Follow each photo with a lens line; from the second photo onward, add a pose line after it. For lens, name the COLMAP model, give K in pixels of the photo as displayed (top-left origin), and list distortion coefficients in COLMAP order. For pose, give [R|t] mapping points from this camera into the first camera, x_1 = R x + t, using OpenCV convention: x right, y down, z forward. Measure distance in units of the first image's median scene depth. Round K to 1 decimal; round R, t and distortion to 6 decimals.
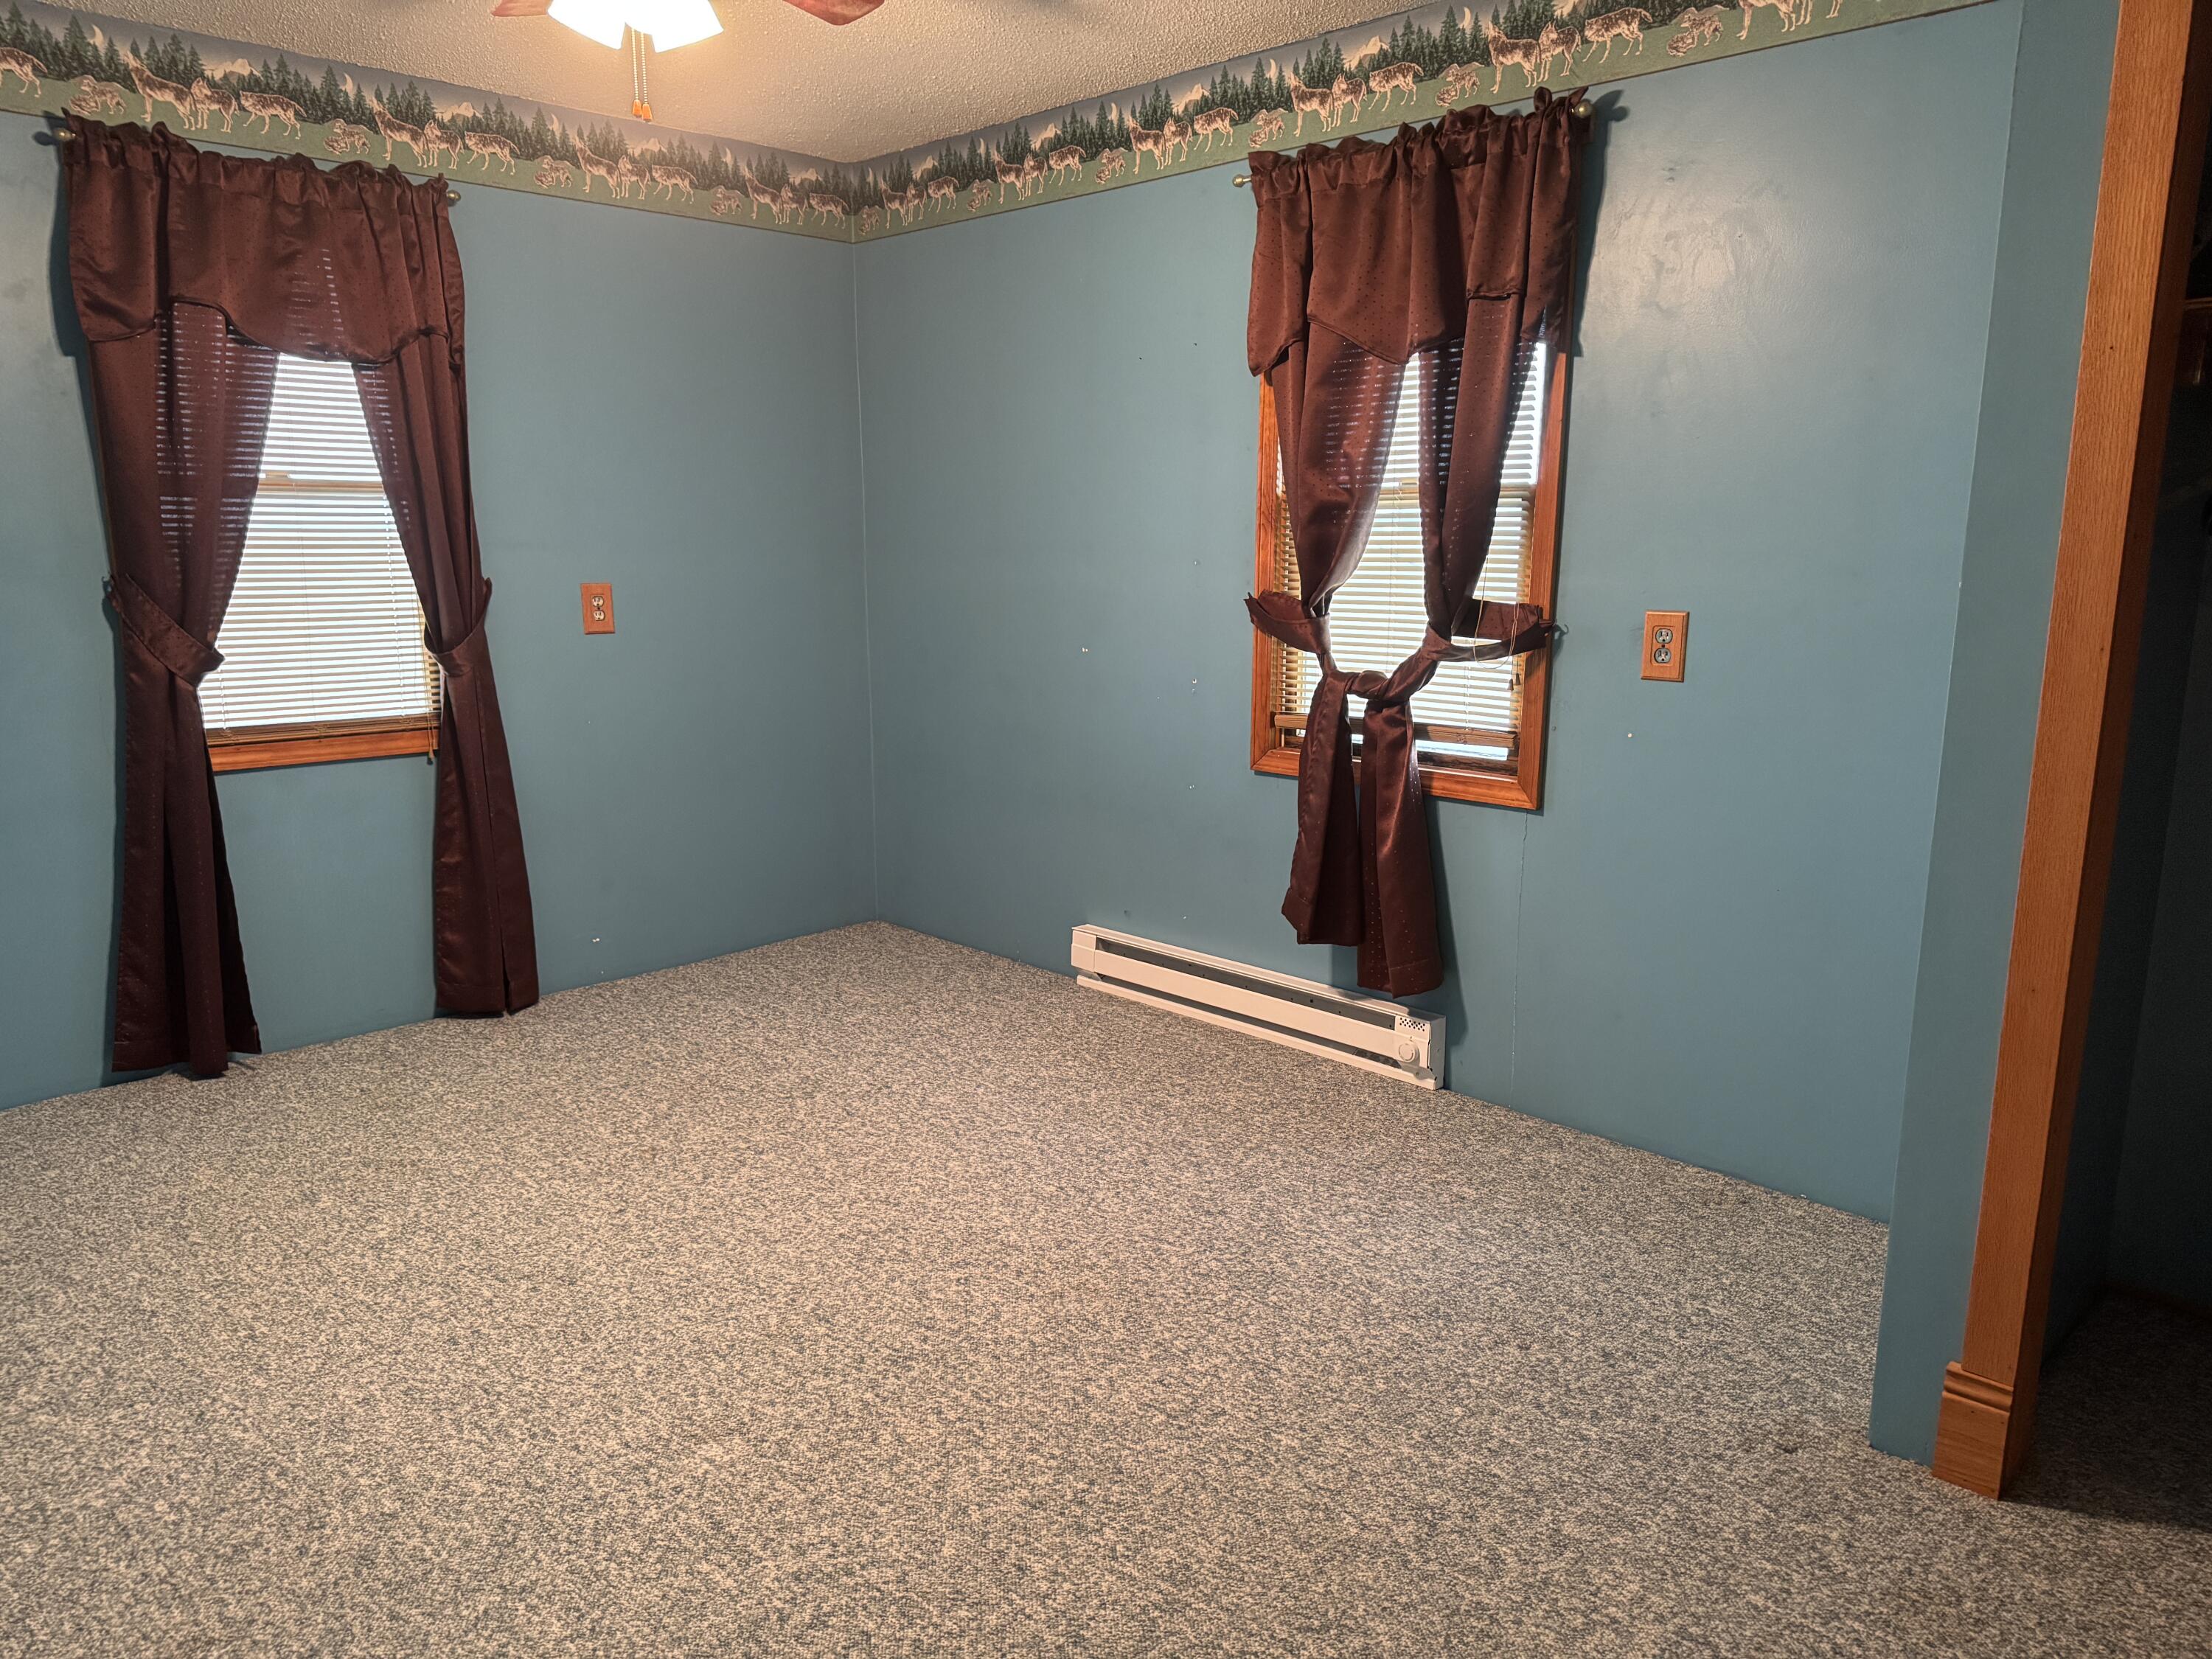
lens RADIAL K [[1570.9, 0, 1128.4], [0, 1570.9, 829.3], [0, 0, 1]] dist [0.162955, -0.278184]
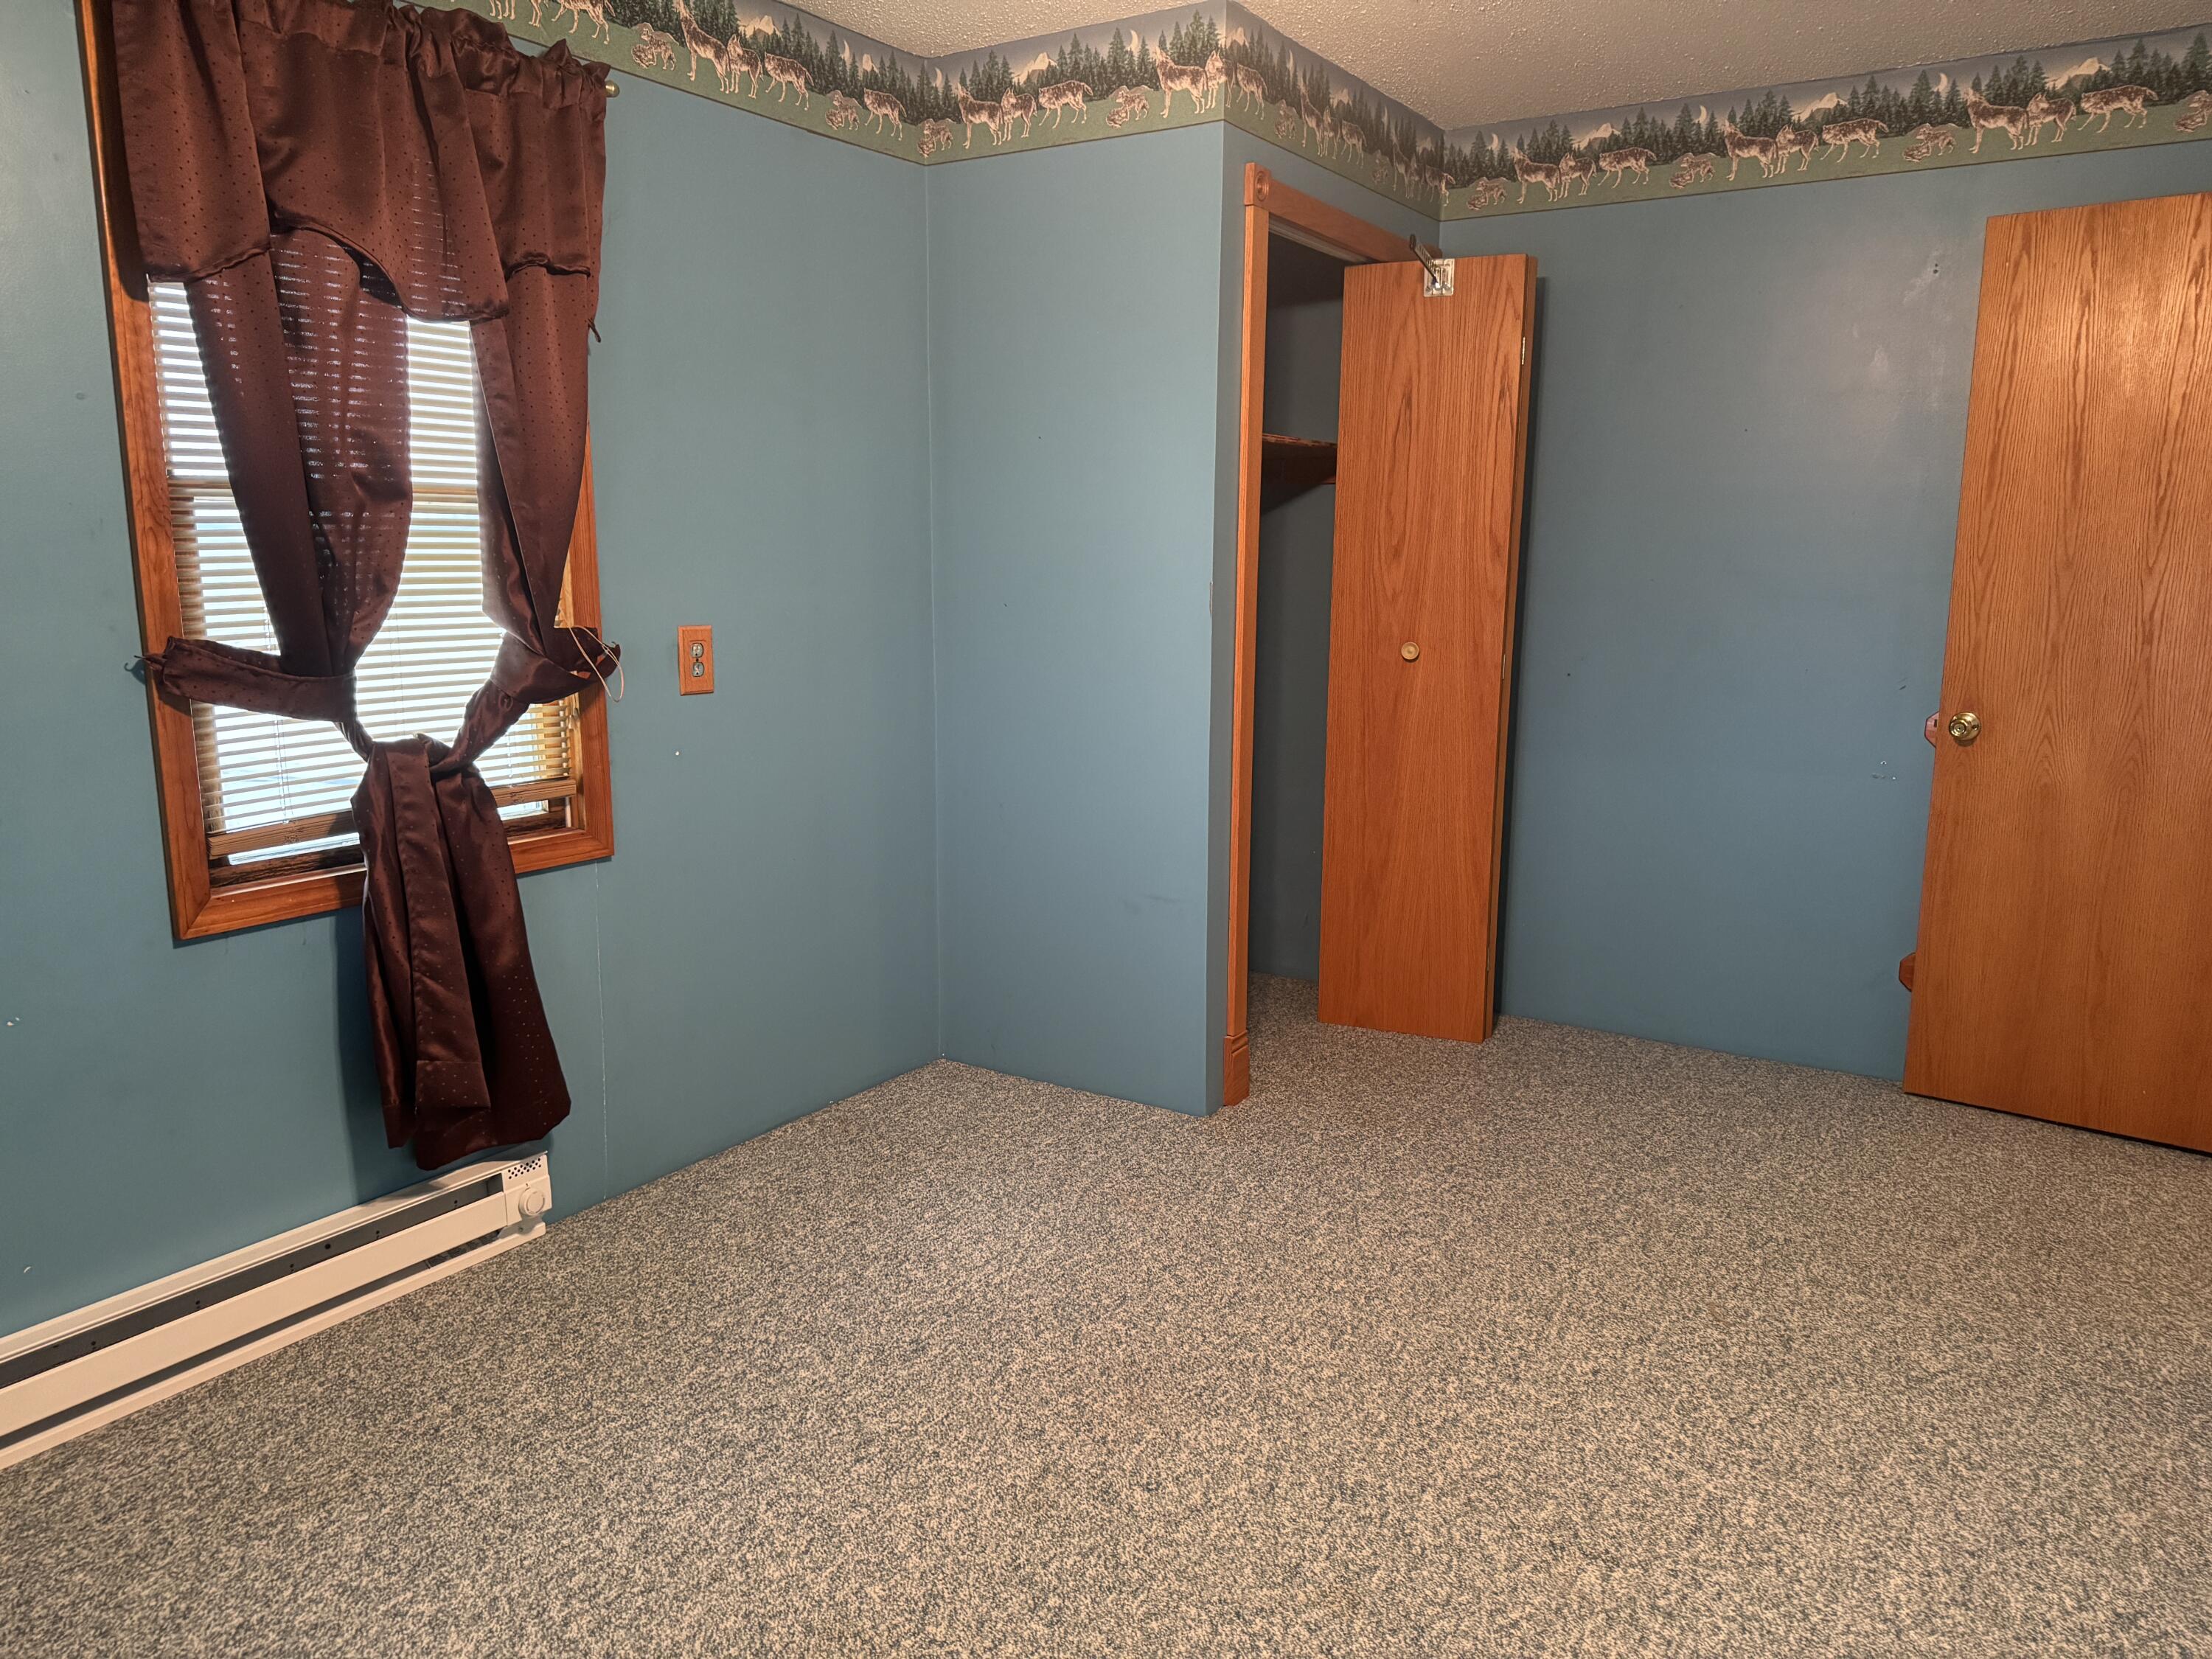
lens RADIAL K [[1536.4, 0, 1106.0], [0, 1536.4, 829.5], [0, 0, 1]] dist [0.088834, -0.132848]
pose [[-0.222302, -0.172803, 0.959542, -0.641484], [0.176131, 0.960858, 0.213845, -0.164231], [-0.958937, 0.216543, -0.183164, 0.889918]]
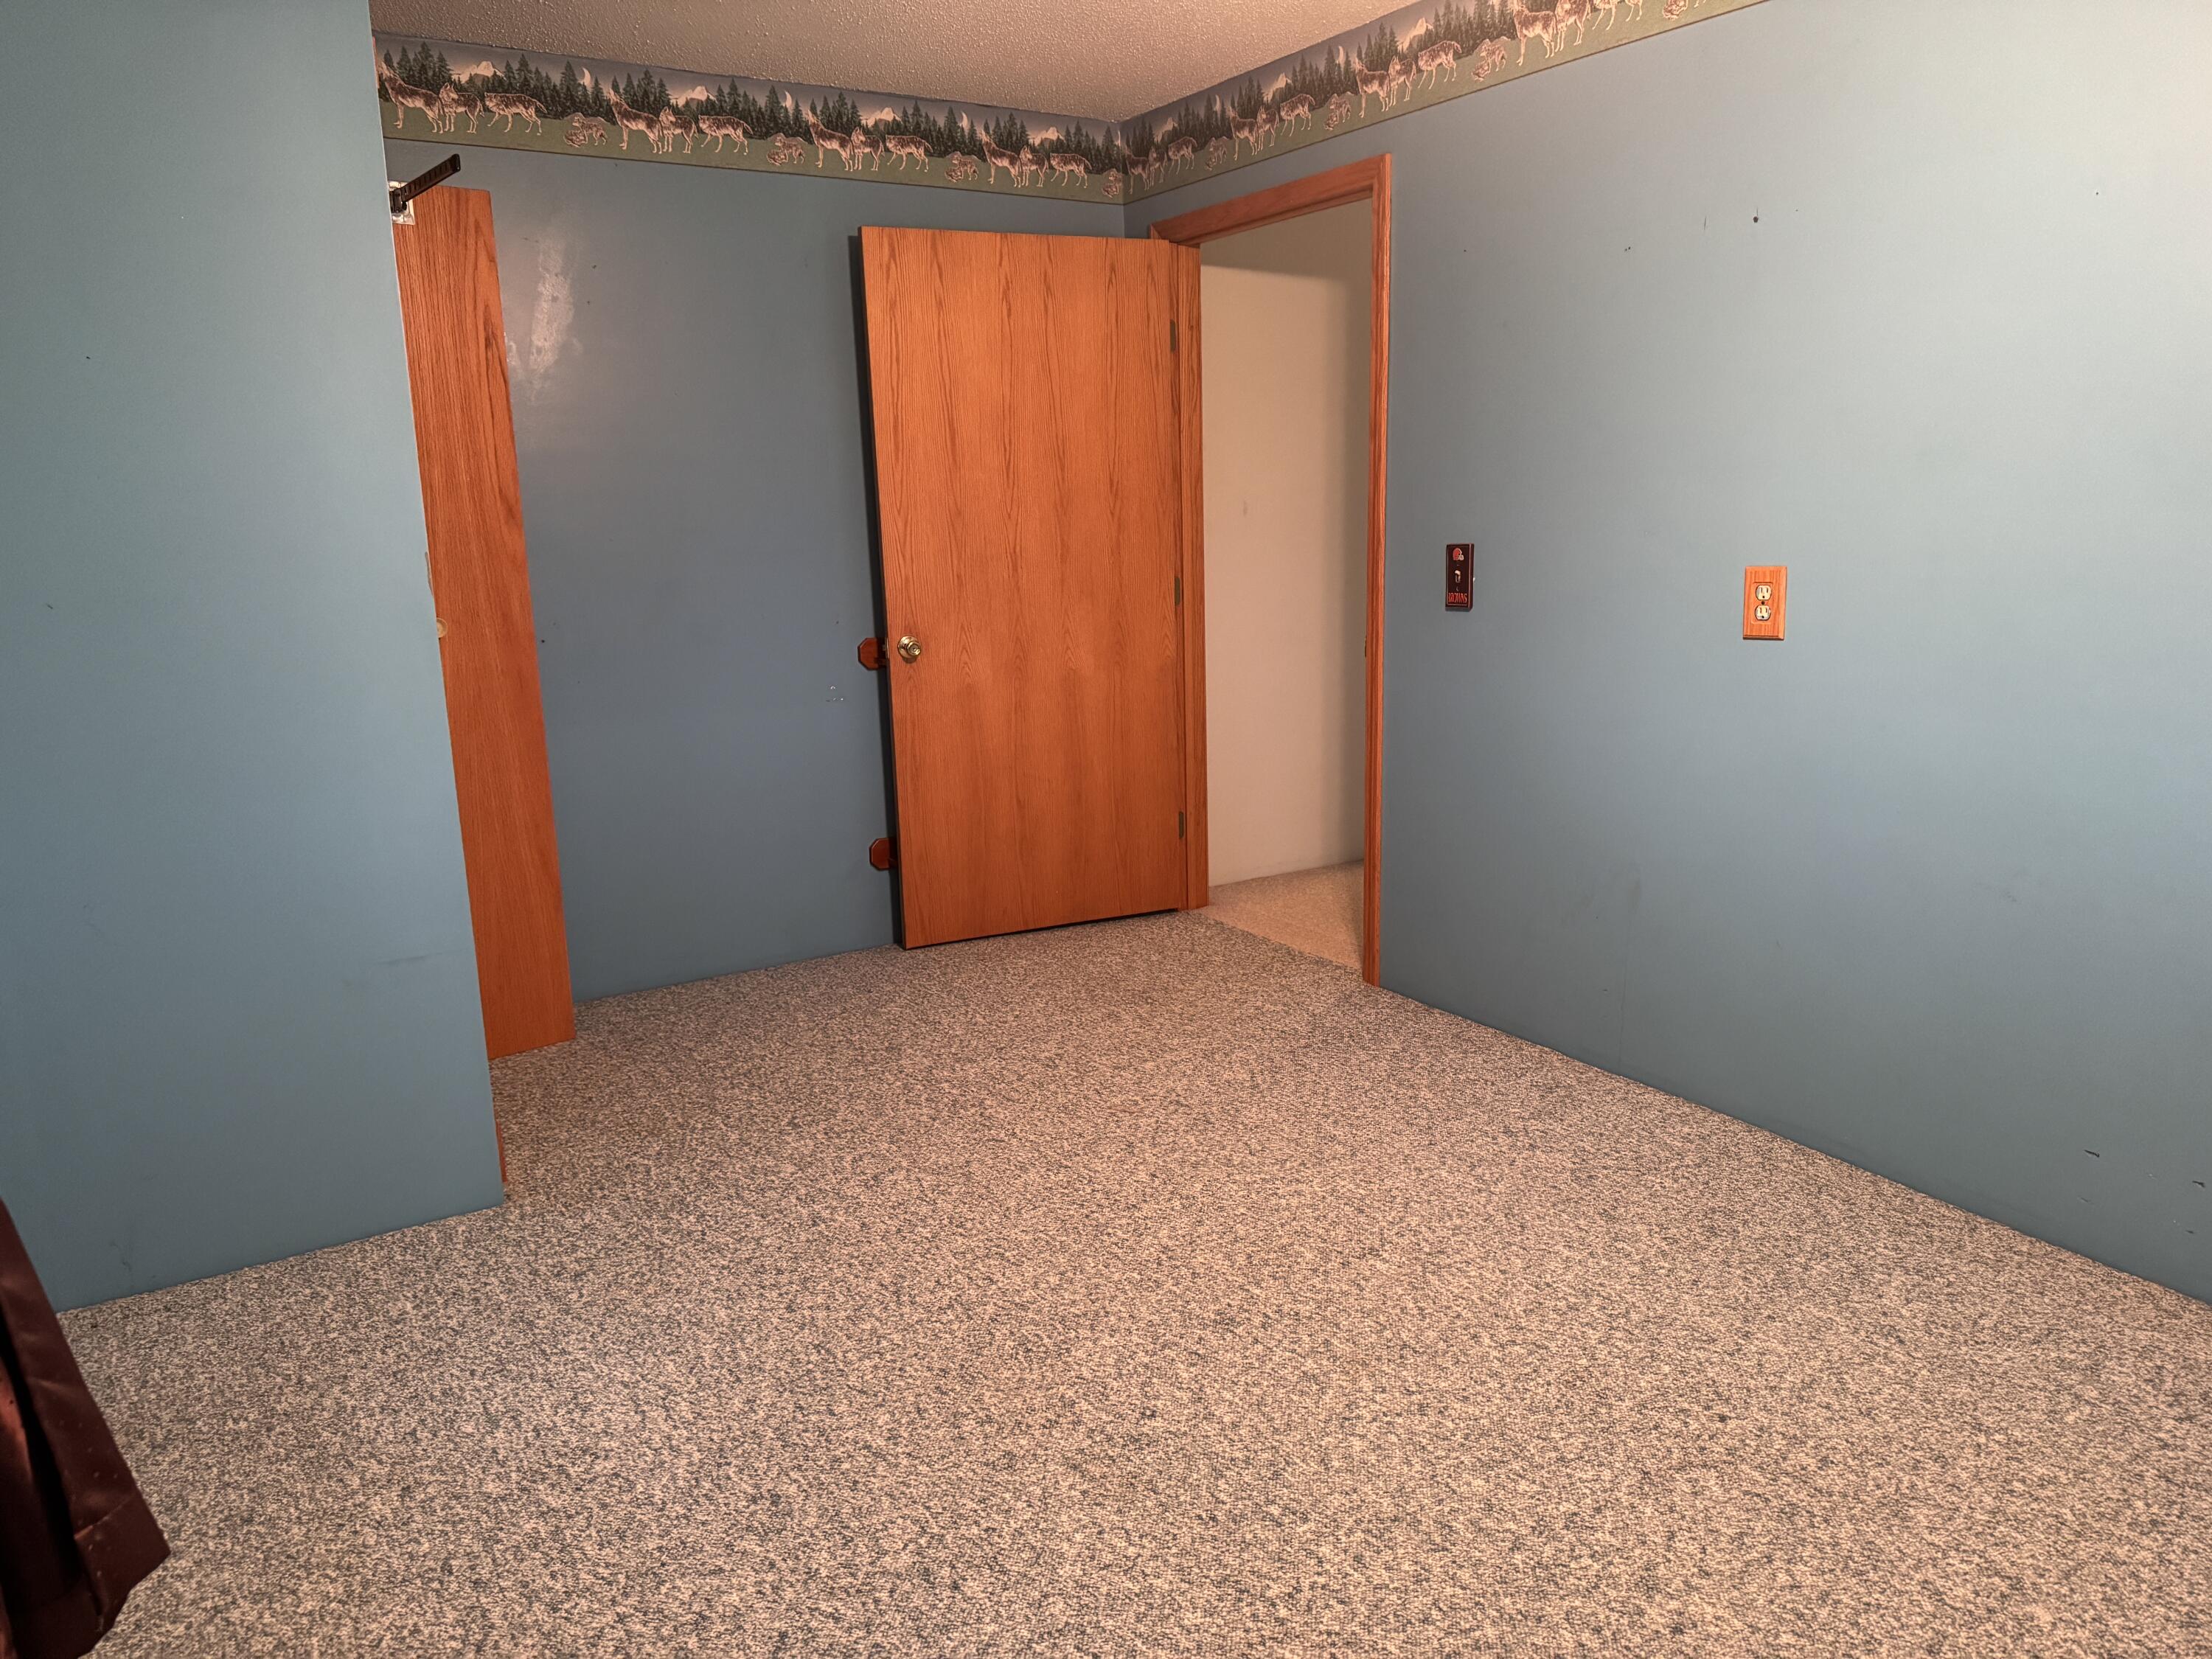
lens RADIAL K [[1536.4, 0, 1106.0], [0, 1536.4, 829.5], [0, 0, 1]] dist [0.088834, -0.132848]
pose [[-0.975948, -0.018918, 0.217181, -0.188649], [0.066983, 0.922015, 0.381316, -0.246969], [-0.207458, 0.386692, -0.898572, 1.323124]]
